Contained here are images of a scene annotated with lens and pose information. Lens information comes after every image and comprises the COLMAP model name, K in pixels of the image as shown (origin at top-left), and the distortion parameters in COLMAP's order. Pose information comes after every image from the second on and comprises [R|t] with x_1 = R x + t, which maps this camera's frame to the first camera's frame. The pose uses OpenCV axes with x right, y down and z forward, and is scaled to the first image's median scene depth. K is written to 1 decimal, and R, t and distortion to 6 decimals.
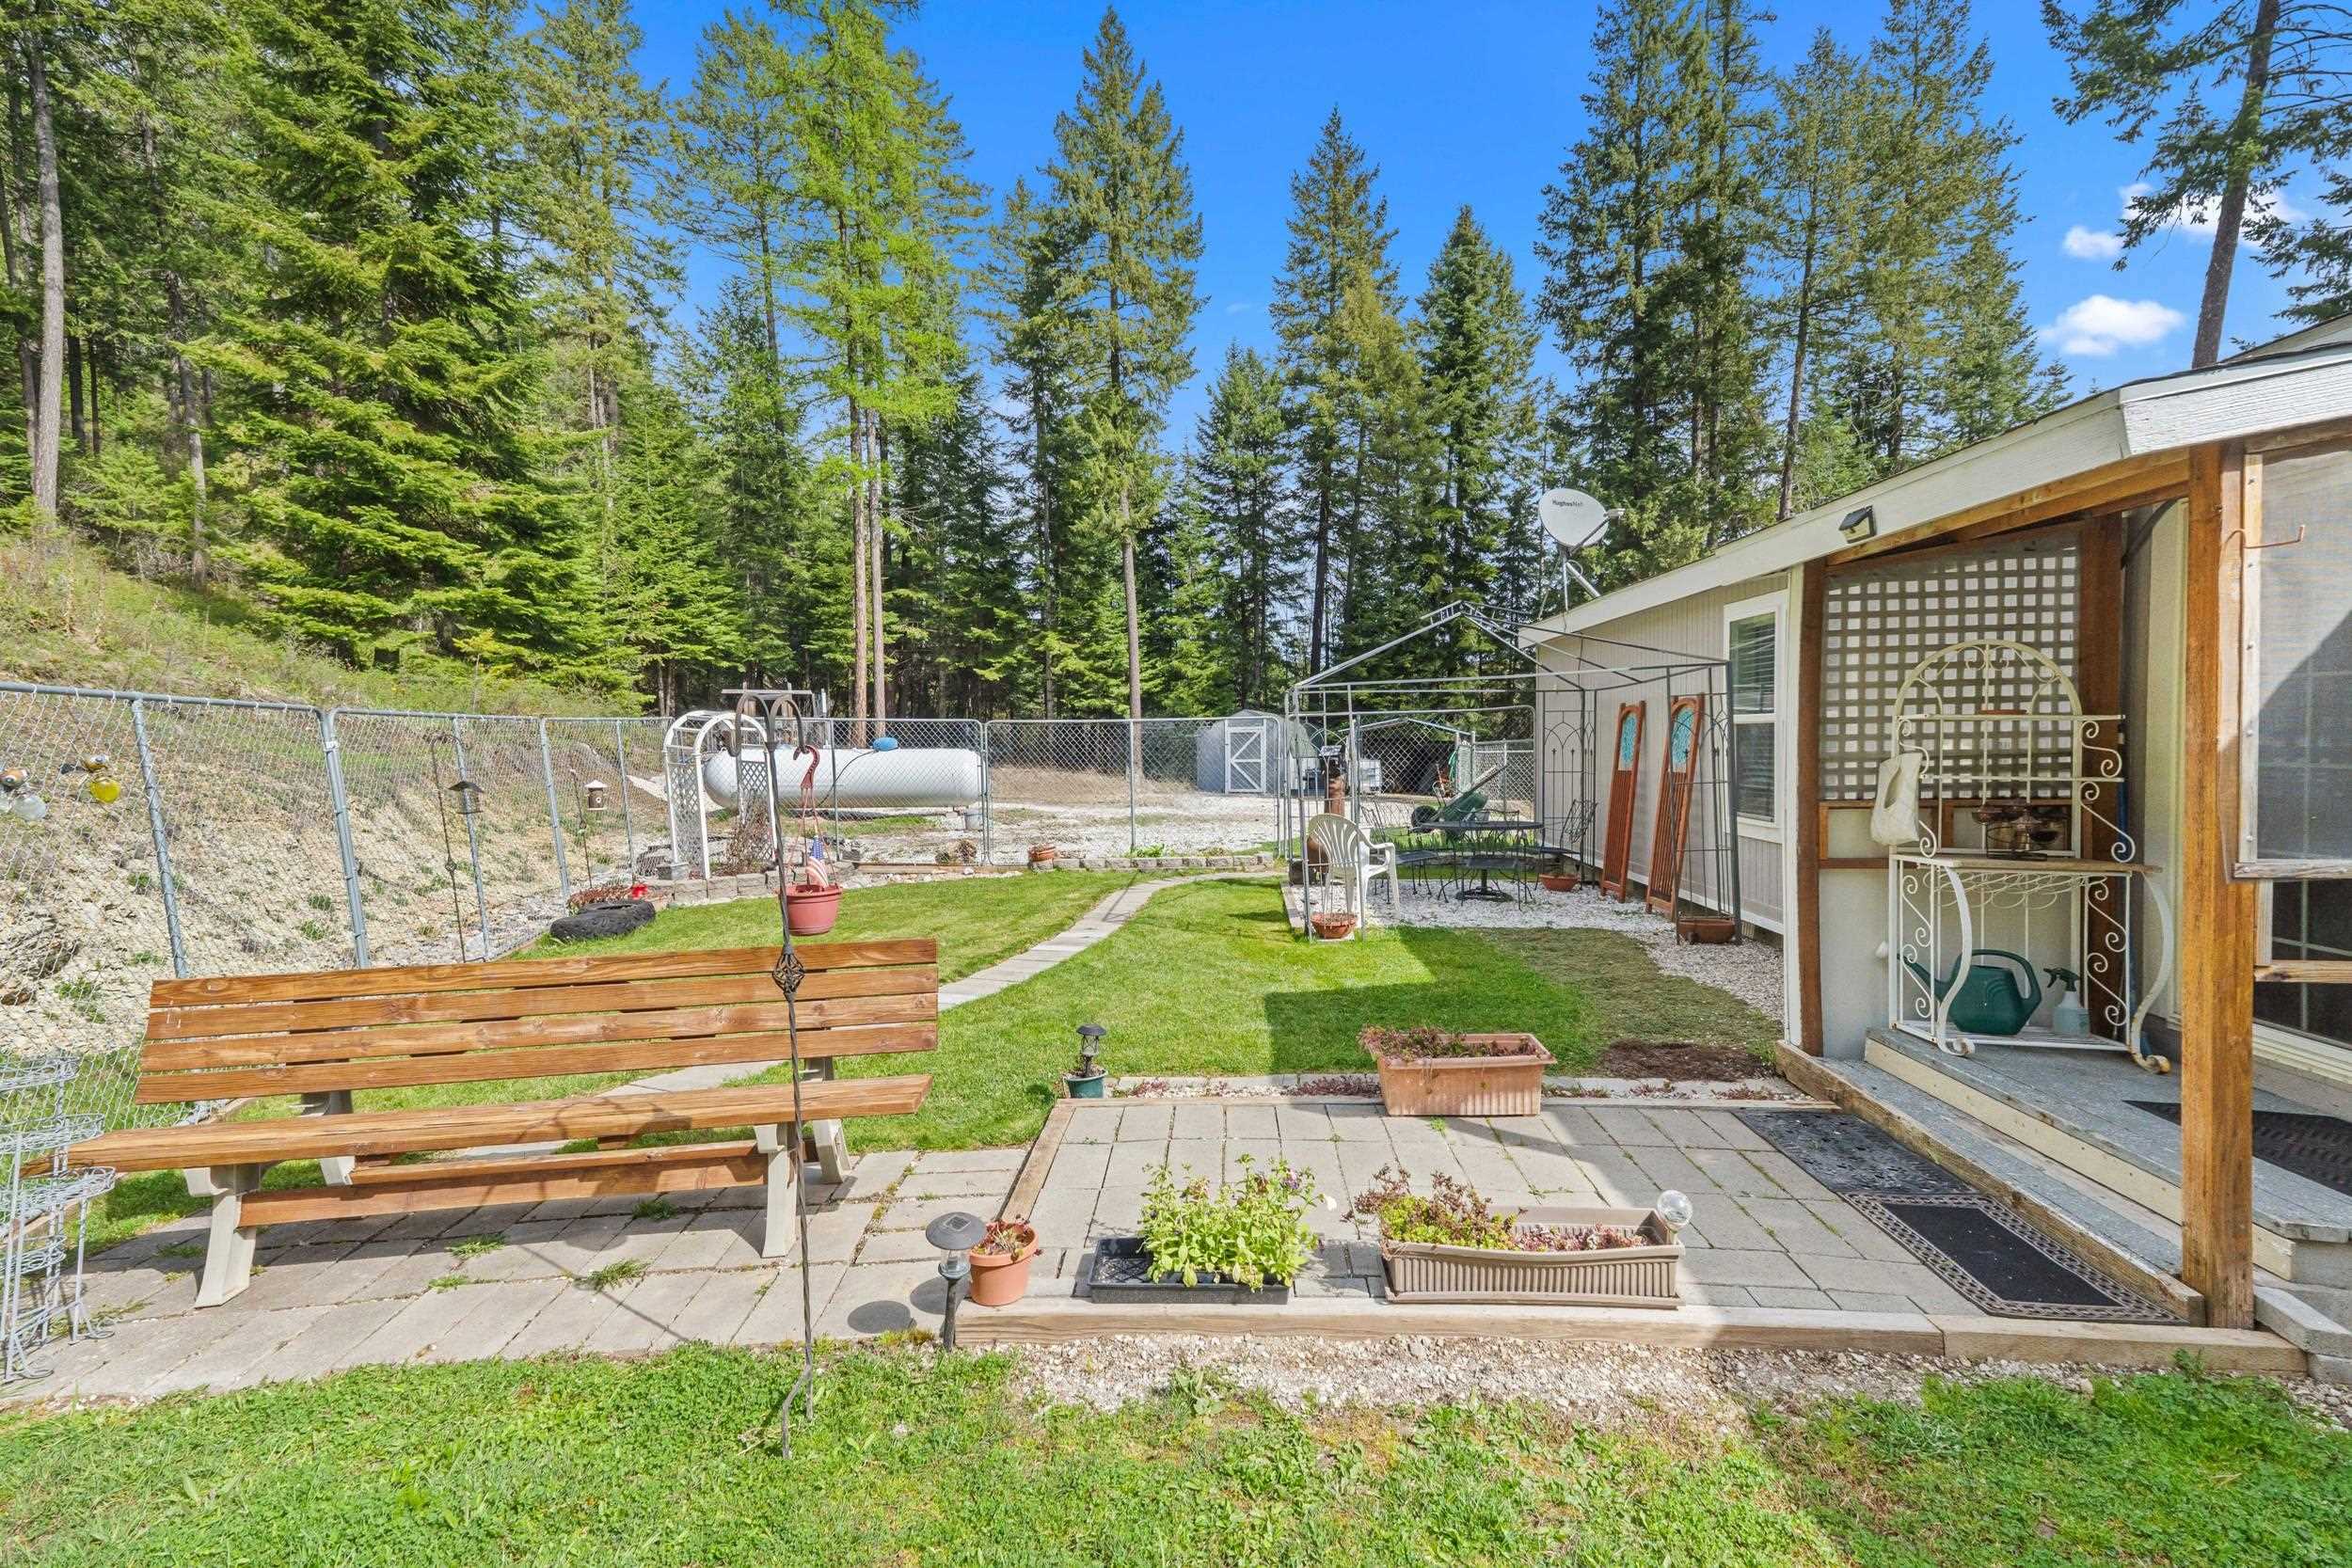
lens RADIAL K [[1095.5, 0, 1173.1], [0, 1095.5, 783.3], [0, 0, 1]] dist [-0.001643, 0.000097]
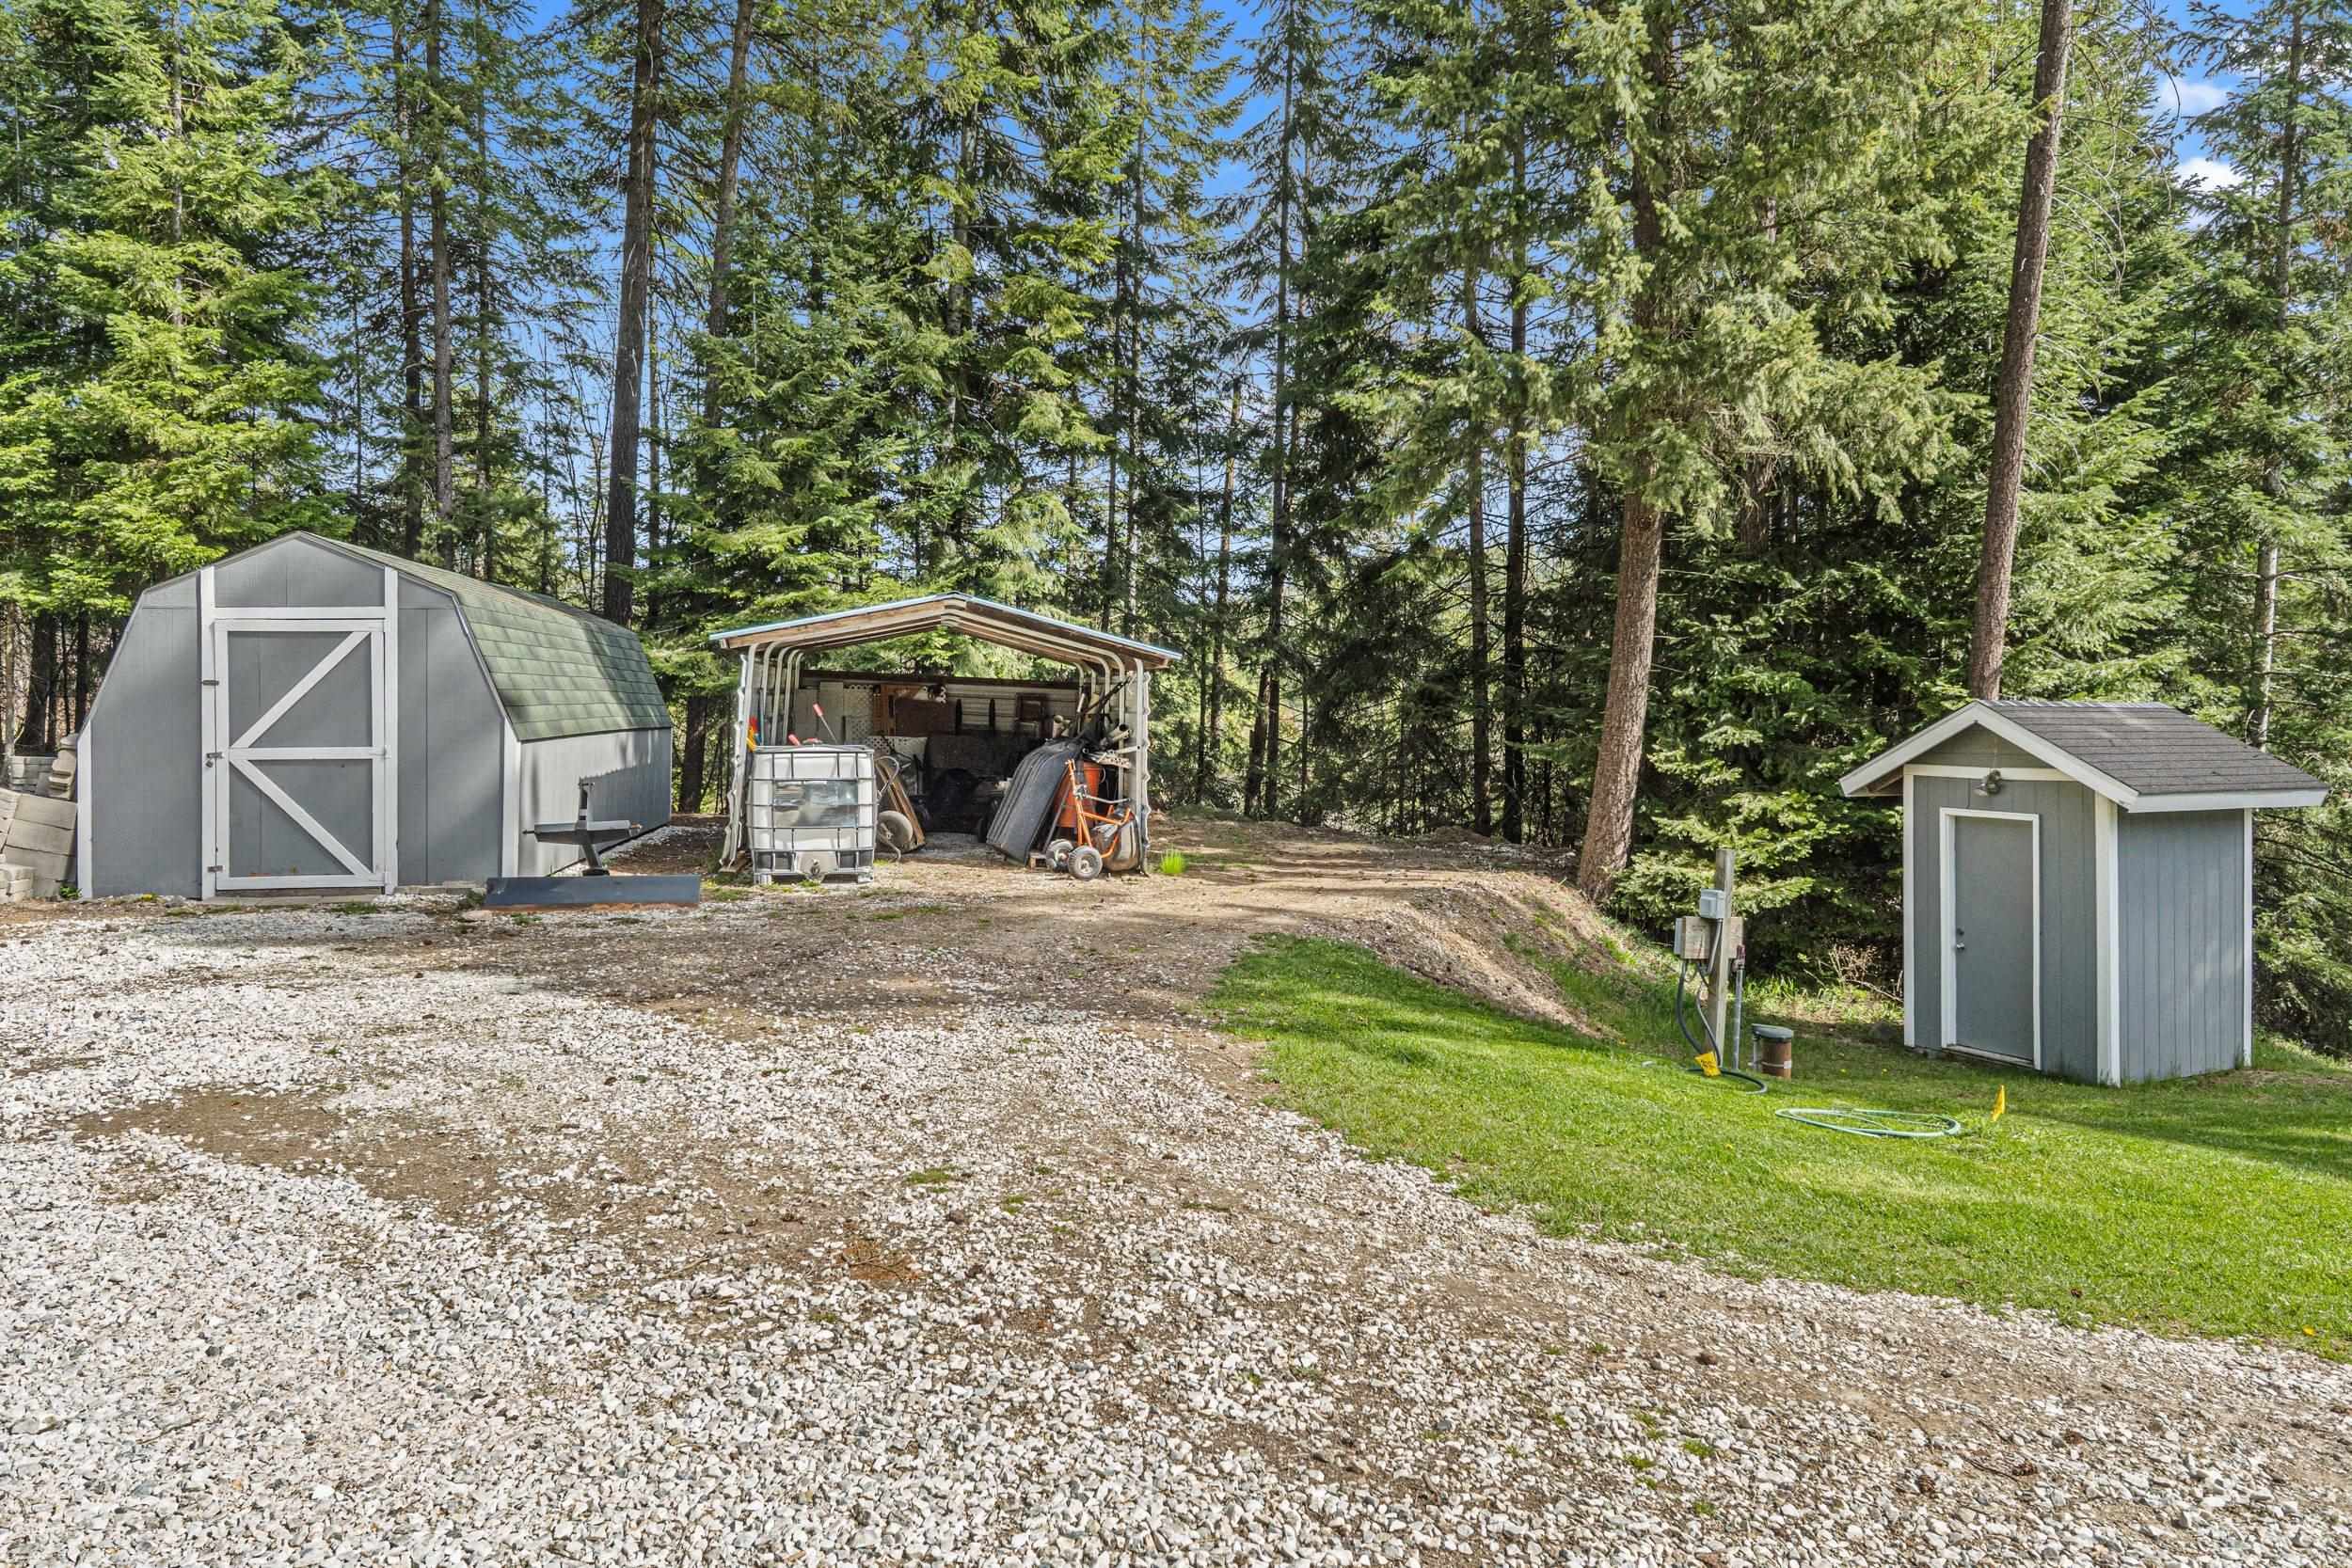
lens RADIAL K [[1628.0, 0, 1174.8], [0, 1628.0, 789.4], [0, 0, 1]] dist [0.004227, 0.000232]
pose [[0.898963, -0.008616, 0.437940, 0.065013], [-0.000877, 0.999769, 0.021470, -0.016831], [-0.438024, -0.019685, 0.898748, 0.492483]]
